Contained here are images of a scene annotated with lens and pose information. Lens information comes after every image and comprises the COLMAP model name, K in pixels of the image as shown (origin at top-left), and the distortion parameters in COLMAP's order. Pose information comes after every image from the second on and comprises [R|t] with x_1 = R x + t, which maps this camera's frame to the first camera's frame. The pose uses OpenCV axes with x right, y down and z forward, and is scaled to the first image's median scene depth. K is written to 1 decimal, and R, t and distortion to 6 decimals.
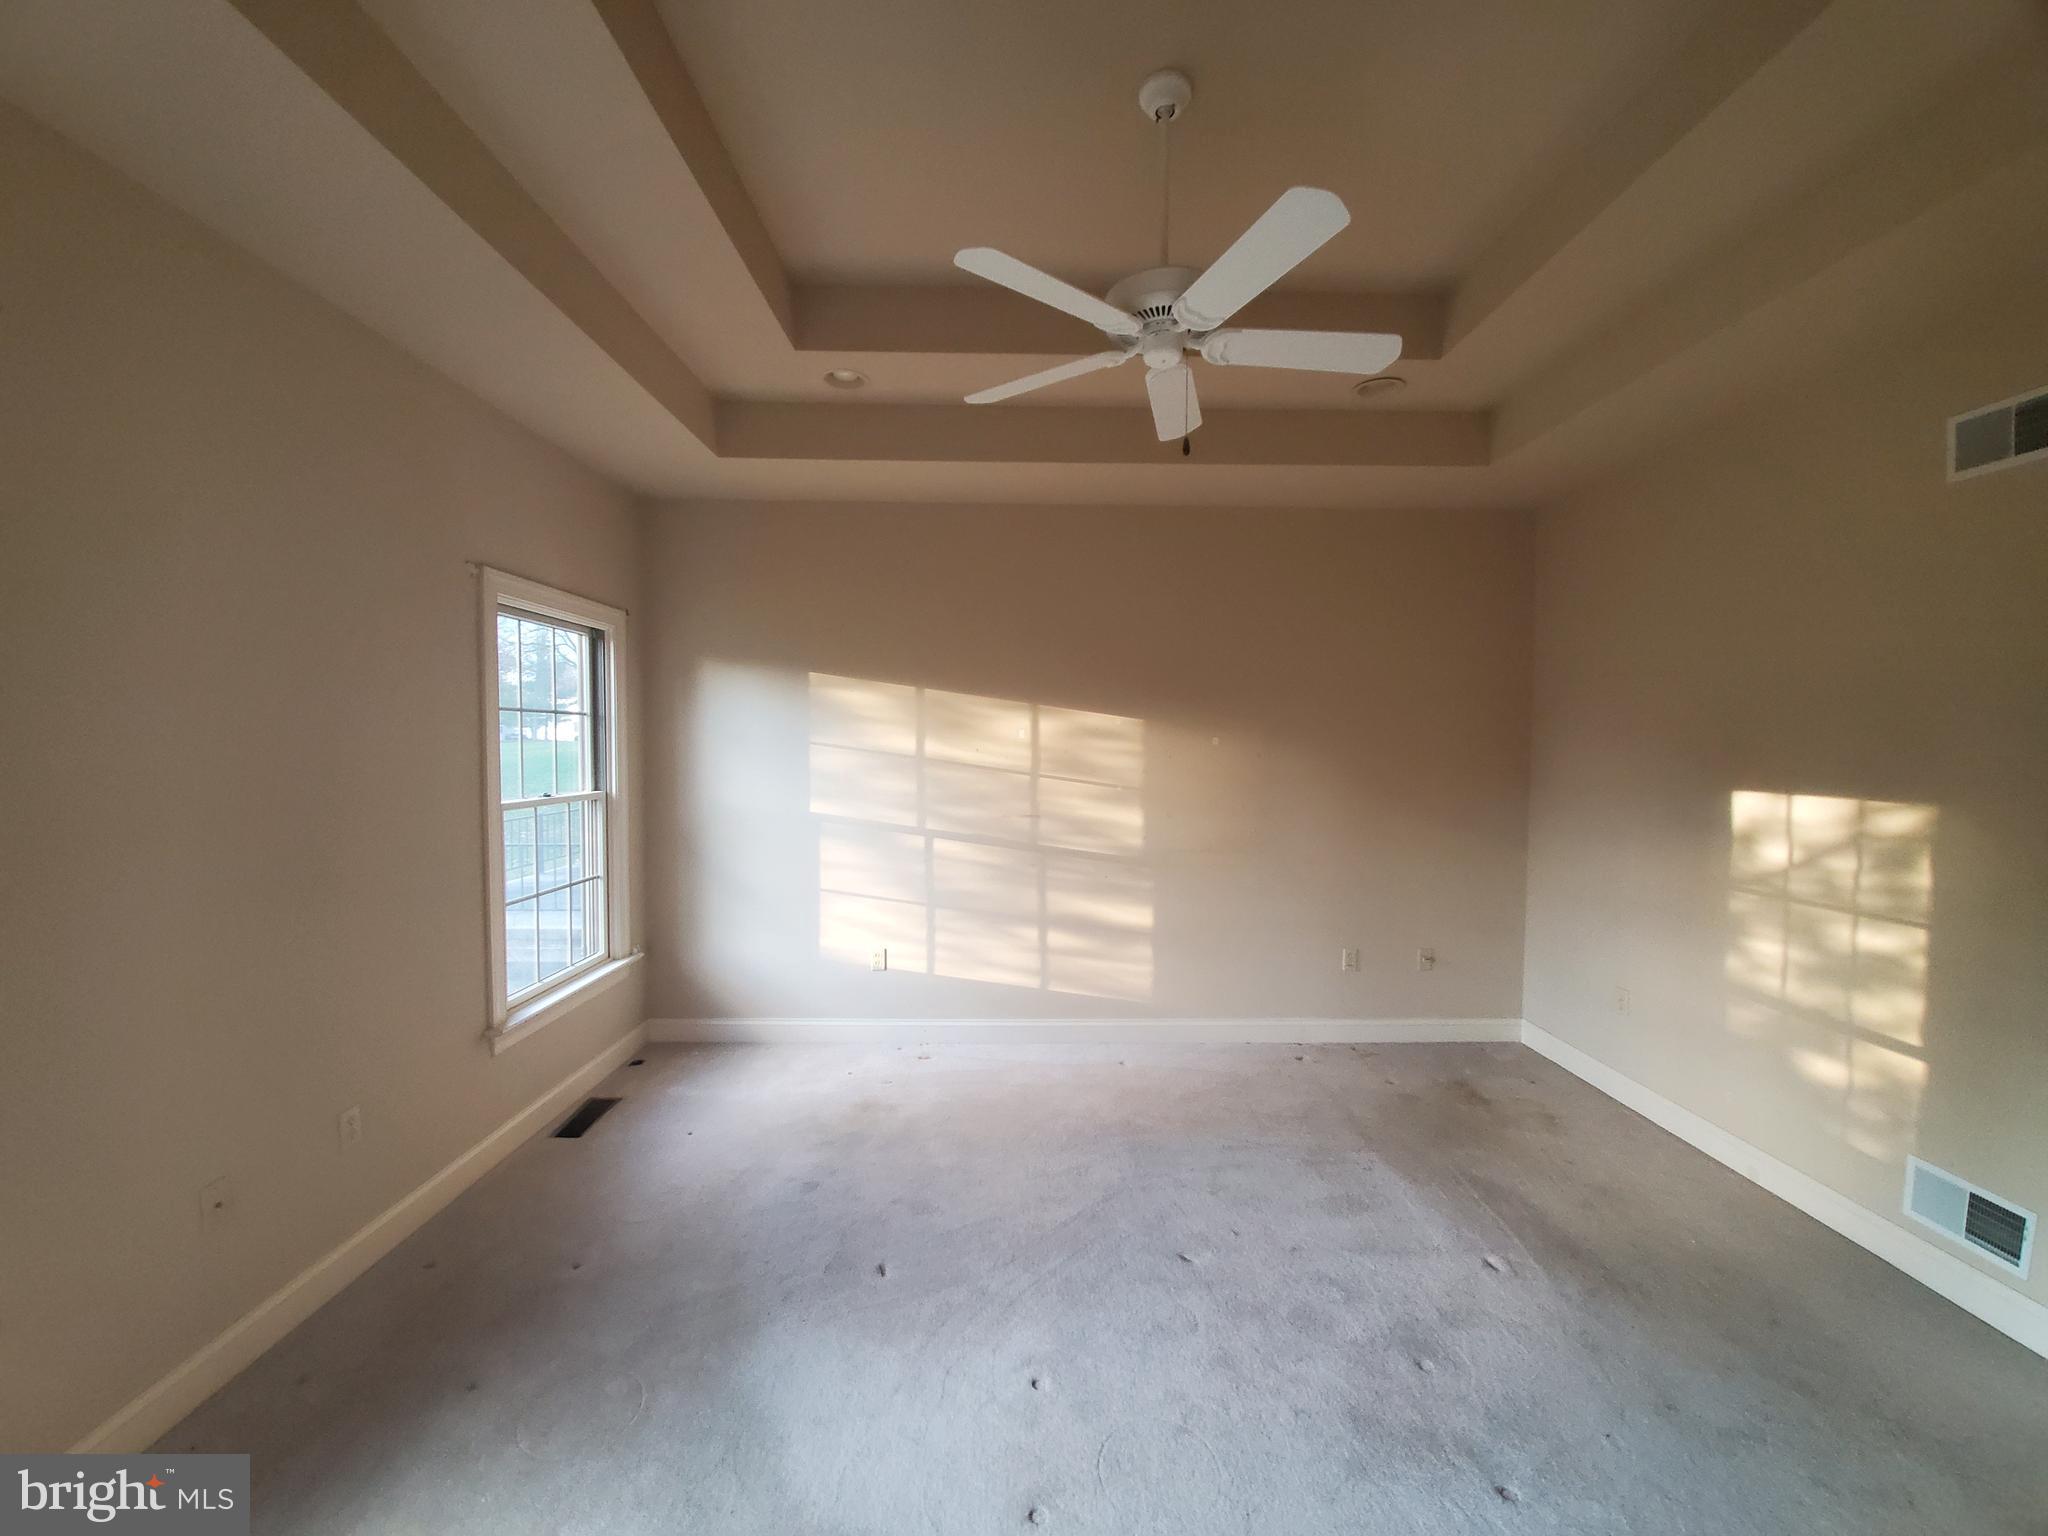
lens RADIAL K [[804.7, 0, 1039.1], [0, 804.7, 776.4], [0, 0, 1]] dist [0.008891, -0.014510]
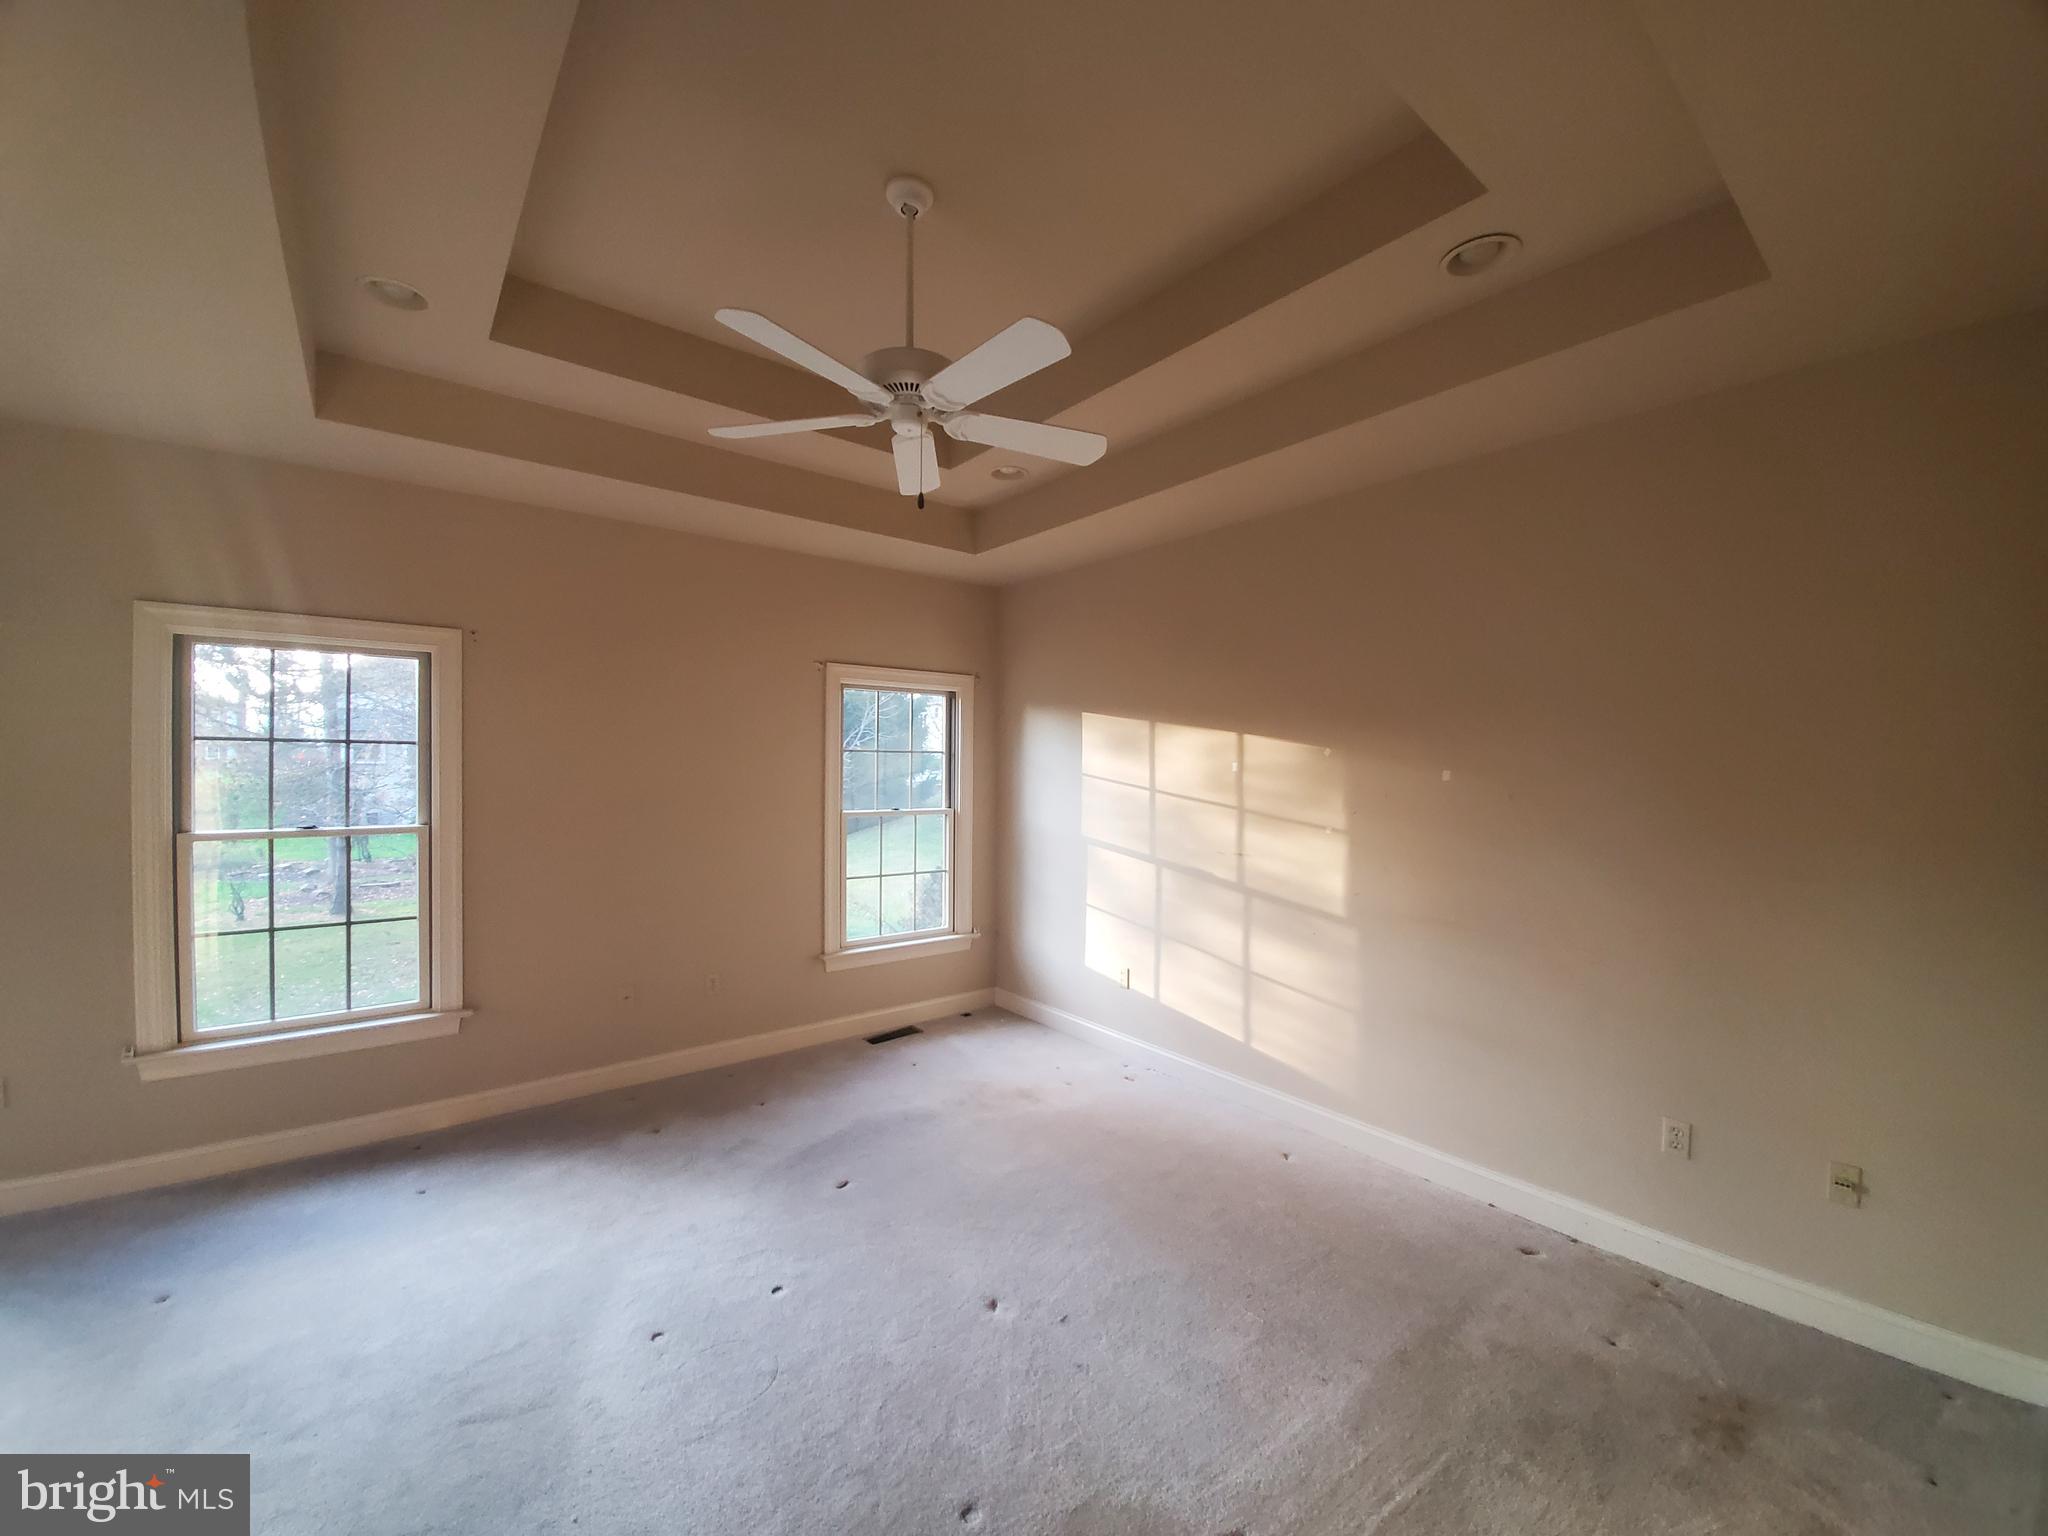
lens RADIAL K [[804.7, 0, 1039.1], [0, 804.7, 776.4], [0, 0, 1]] dist [0.008891, -0.014510]
pose [[0.613315, 0.006472, -0.789812, 0.618350], [-0.039008, 0.998994, -0.022106, -0.011888], [0.788875, 0.044367, 0.612950, 0.265433]]
